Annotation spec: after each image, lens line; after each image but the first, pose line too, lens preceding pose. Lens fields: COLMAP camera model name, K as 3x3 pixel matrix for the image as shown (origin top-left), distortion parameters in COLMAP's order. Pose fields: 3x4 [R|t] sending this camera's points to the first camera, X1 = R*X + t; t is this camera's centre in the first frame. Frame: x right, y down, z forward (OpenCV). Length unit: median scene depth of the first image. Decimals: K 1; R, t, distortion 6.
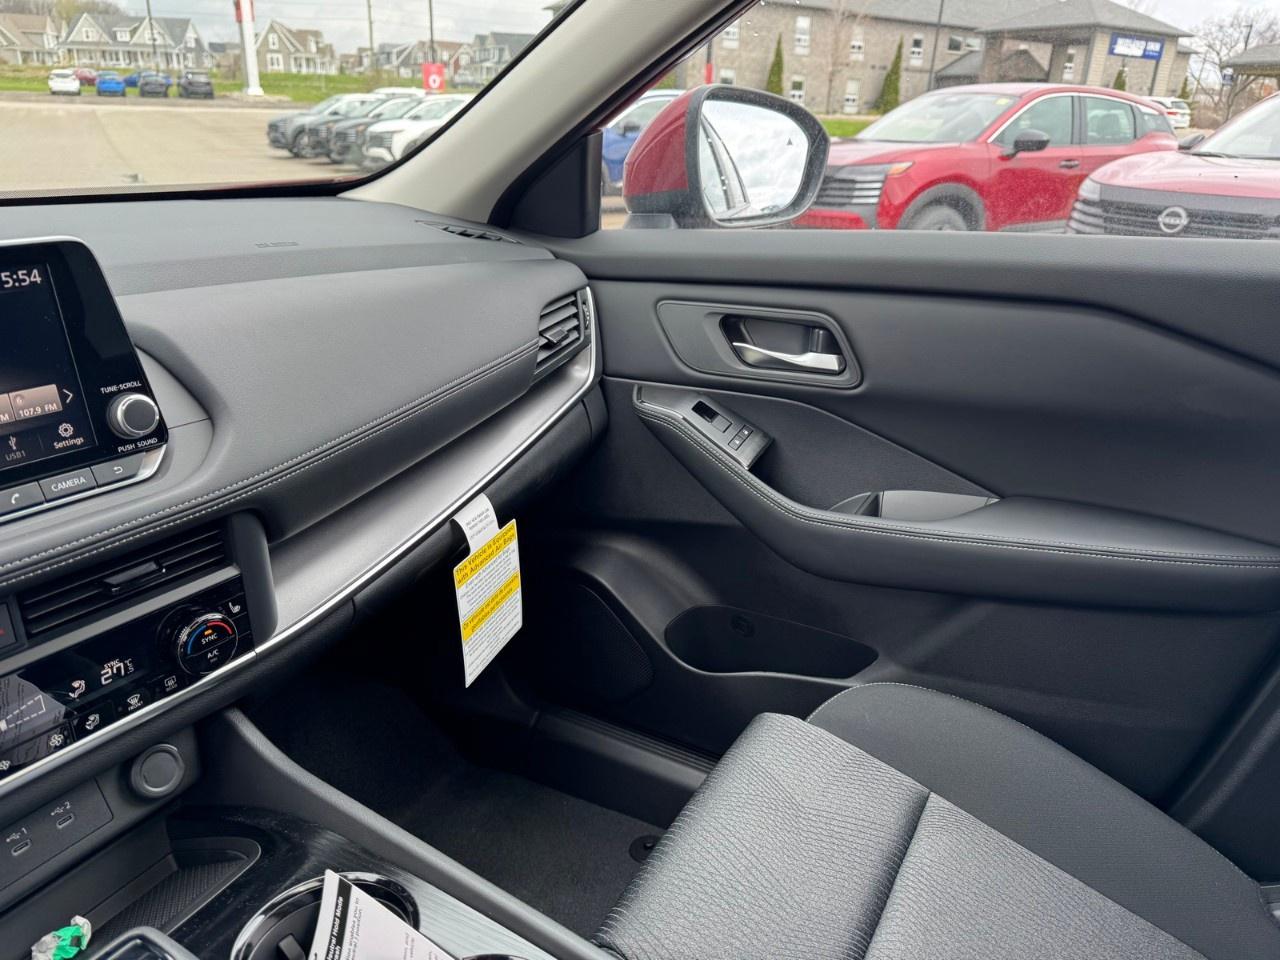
lens RADIAL K [[917.0, 0, 627.2], [0, 917.0, 479.1], [0, 0, 1]] dist [0.001714, -0.003589]
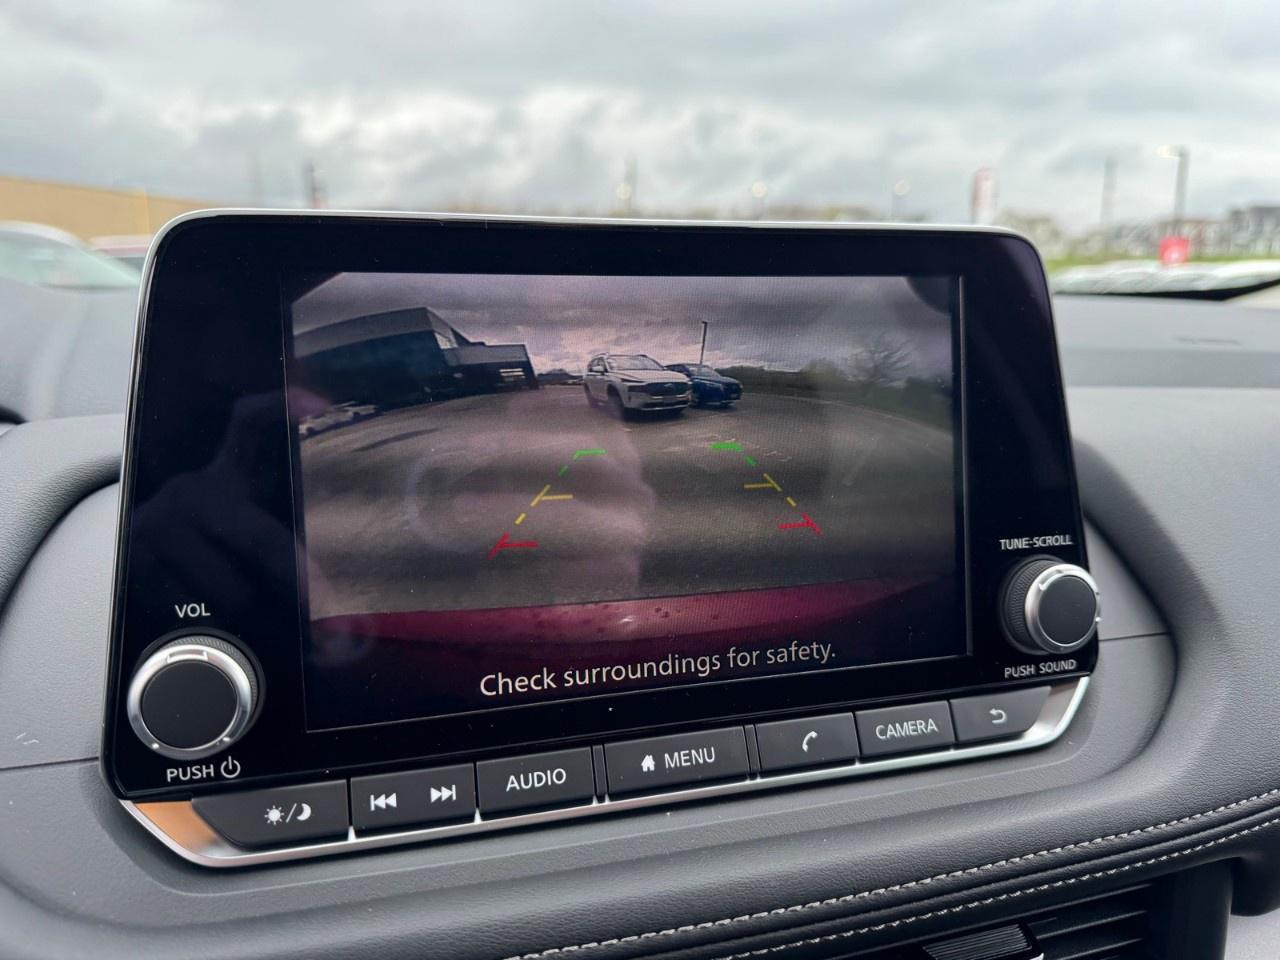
lens RADIAL K [[940.6, 0, 640.0], [0, 940.6, 480.0], [0, 0, 1]] dist [-0.001957, -0.005914]
pose [[0.765180, 0.105293, -0.635148, -0.400310], [-0.220110, 0.969873, -0.104390, -0.036138], [0.605022, 0.219680, 0.765304, 0.495904]]
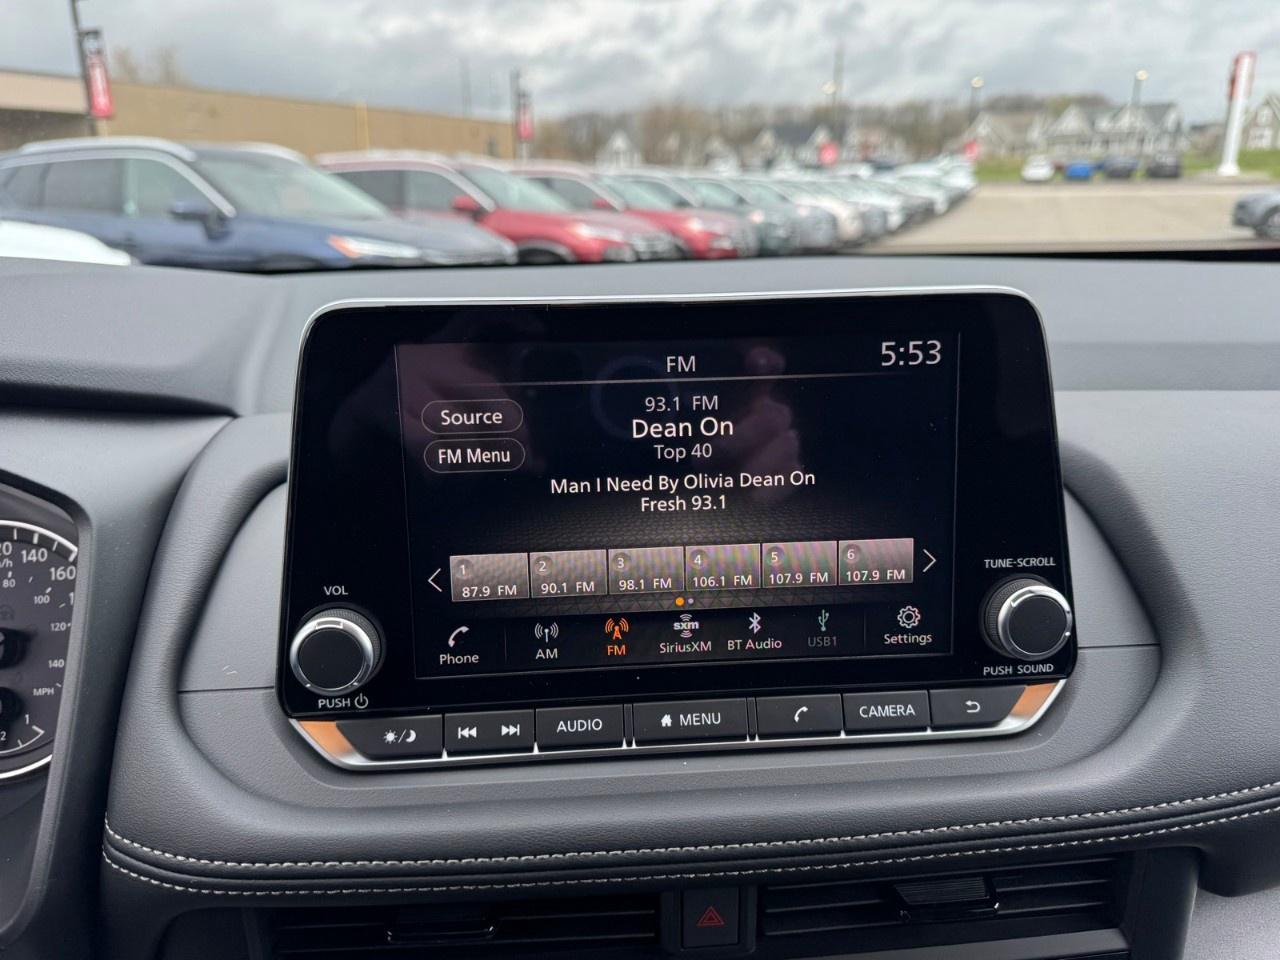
lens RADIAL K [[913.2, 0, 640.0], [0, 913.2, 480.0], [0, 0, 1]] dist [0.061773, -0.103617]
pose [[0.618804, 0.198370, -0.760086, -0.283882], [-0.260015, 0.964771, 0.040106, -0.110206], [0.741265, 0.172816, 0.648583, 0.467308]]
